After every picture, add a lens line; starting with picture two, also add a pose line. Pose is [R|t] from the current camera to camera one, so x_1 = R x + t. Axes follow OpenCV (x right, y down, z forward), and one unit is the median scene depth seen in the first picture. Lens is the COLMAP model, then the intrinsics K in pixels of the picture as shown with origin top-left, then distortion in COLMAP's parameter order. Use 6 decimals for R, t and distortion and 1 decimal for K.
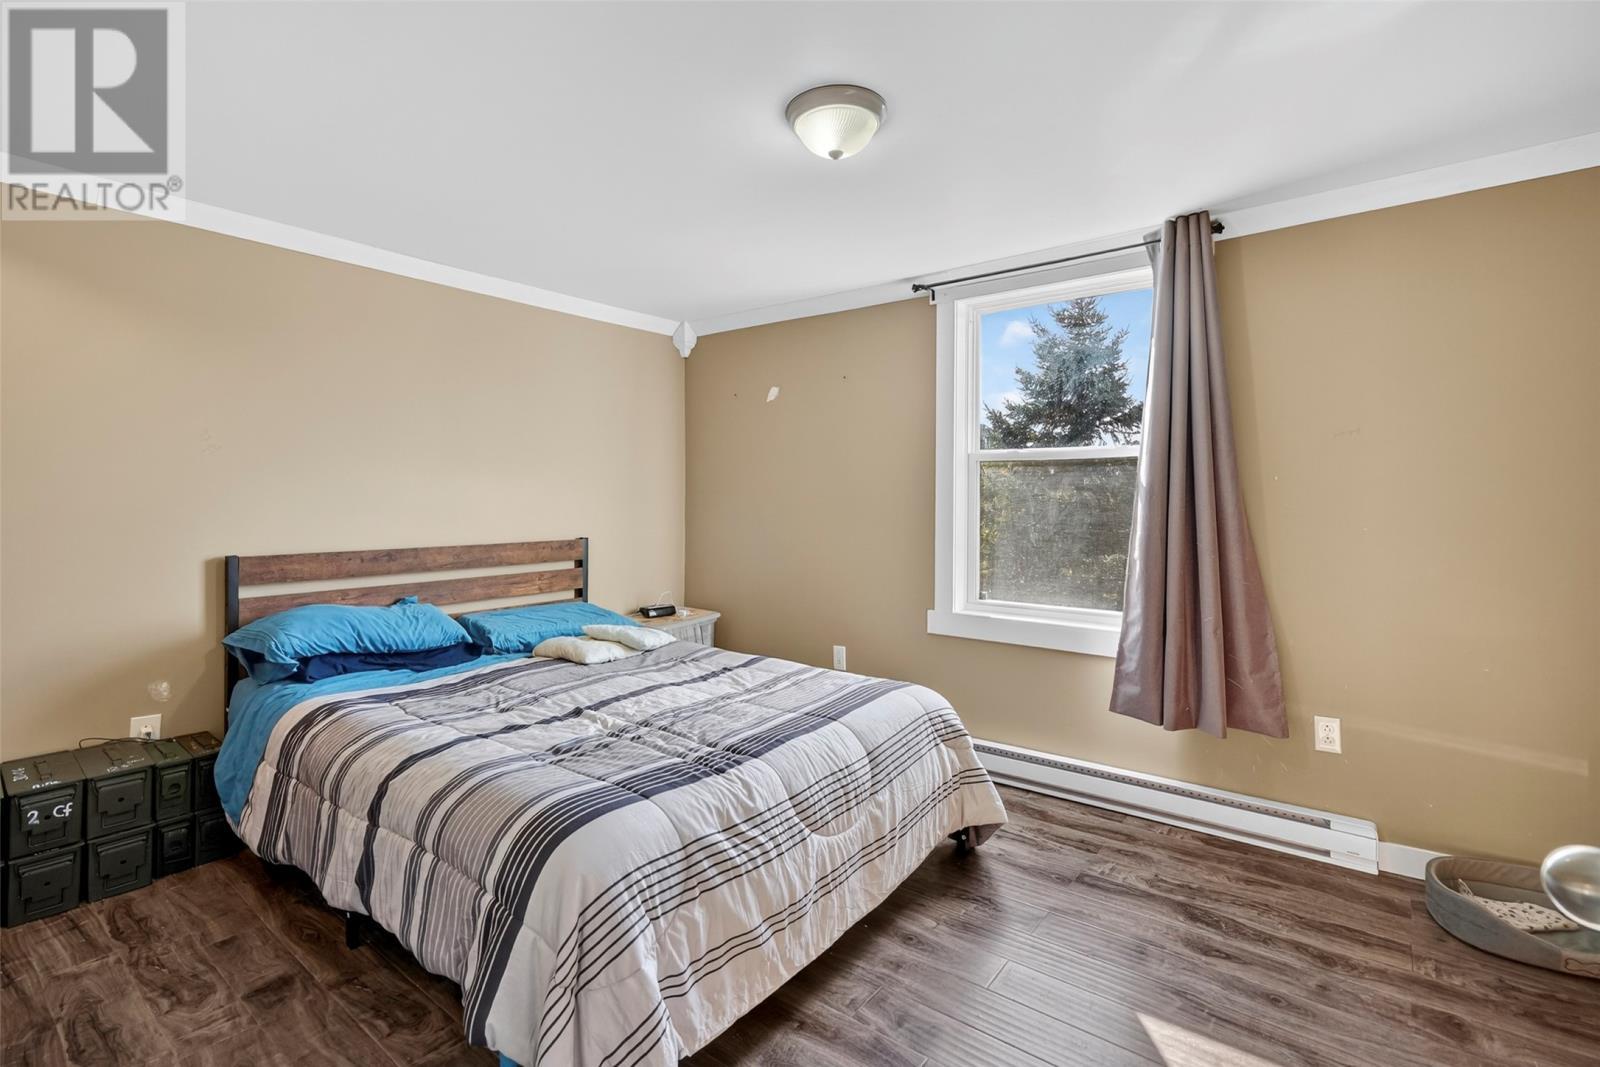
lens RADIAL K [[732.0, 0, 791.3], [0, 732.0, 506.6], [0, 0, 1]] dist [0.000097, 0.000391]
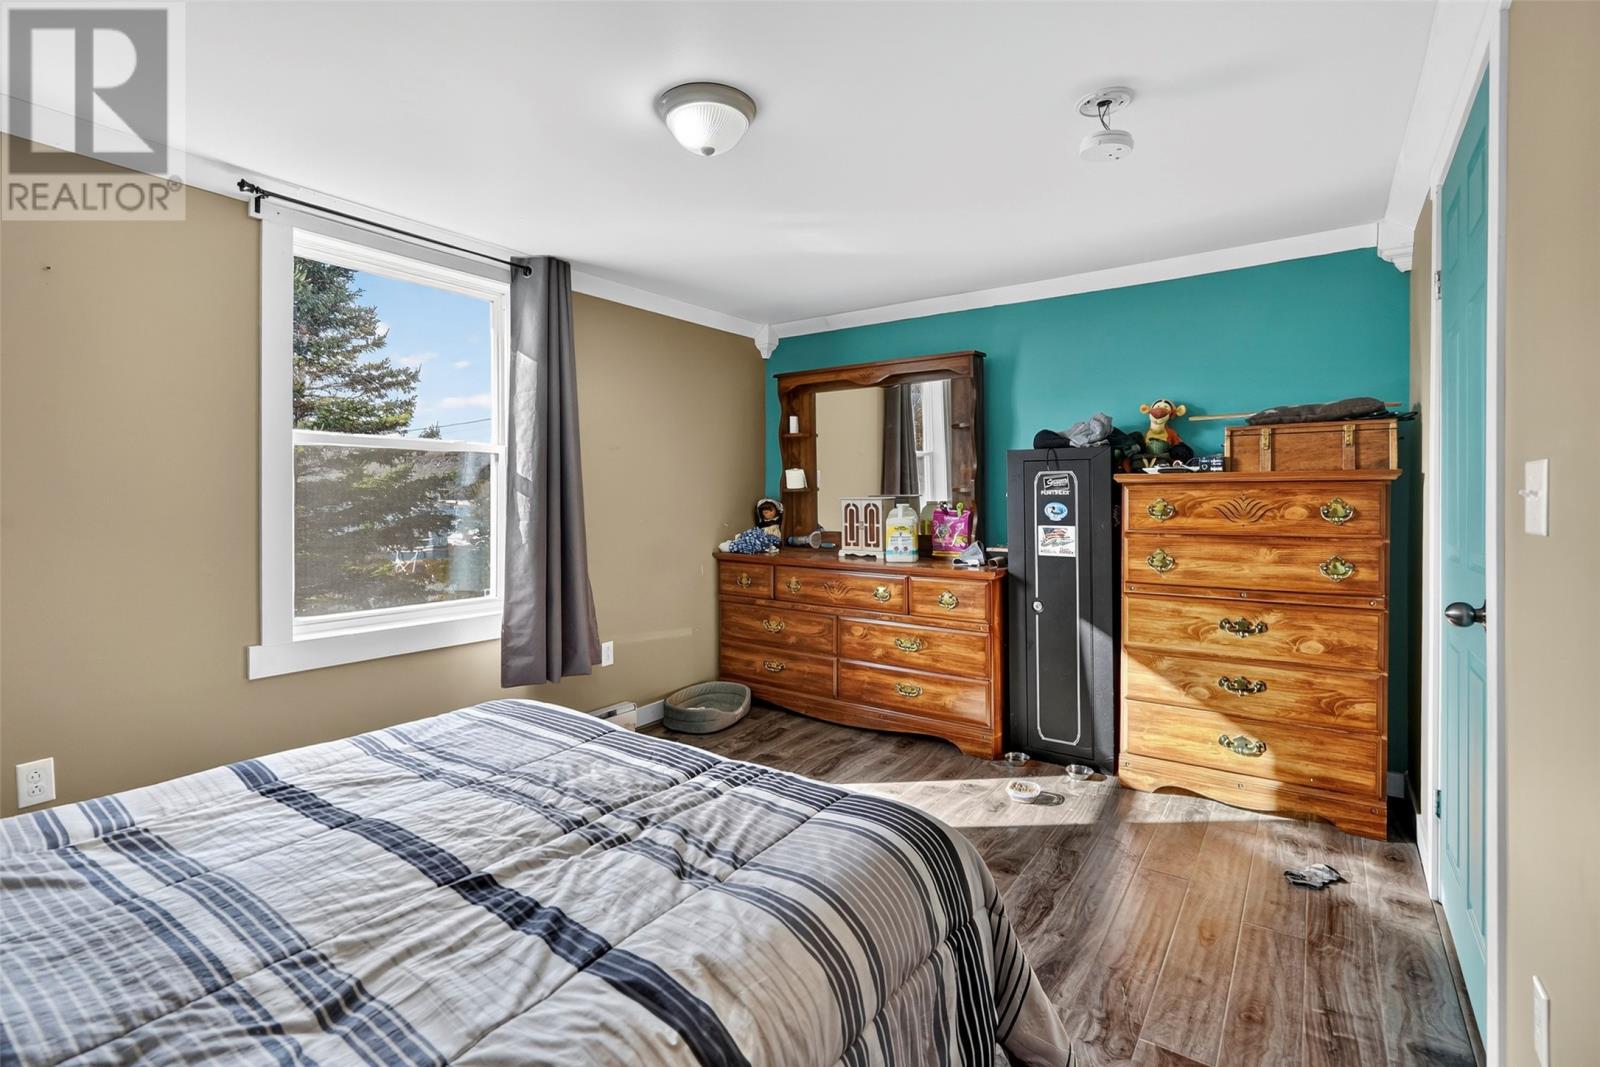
lens RADIAL K [[732.0, 0, 791.3], [0, 732.0, 506.6], [0, 0, 1]] dist [0.000097, 0.000391]
pose [[-0.041984, -0.018728, 0.998943, -0.736922], [0.003783, 0.999814, 0.018904, -0.008632], [-0.999111, 0.004572, -0.041905, 0.691143]]
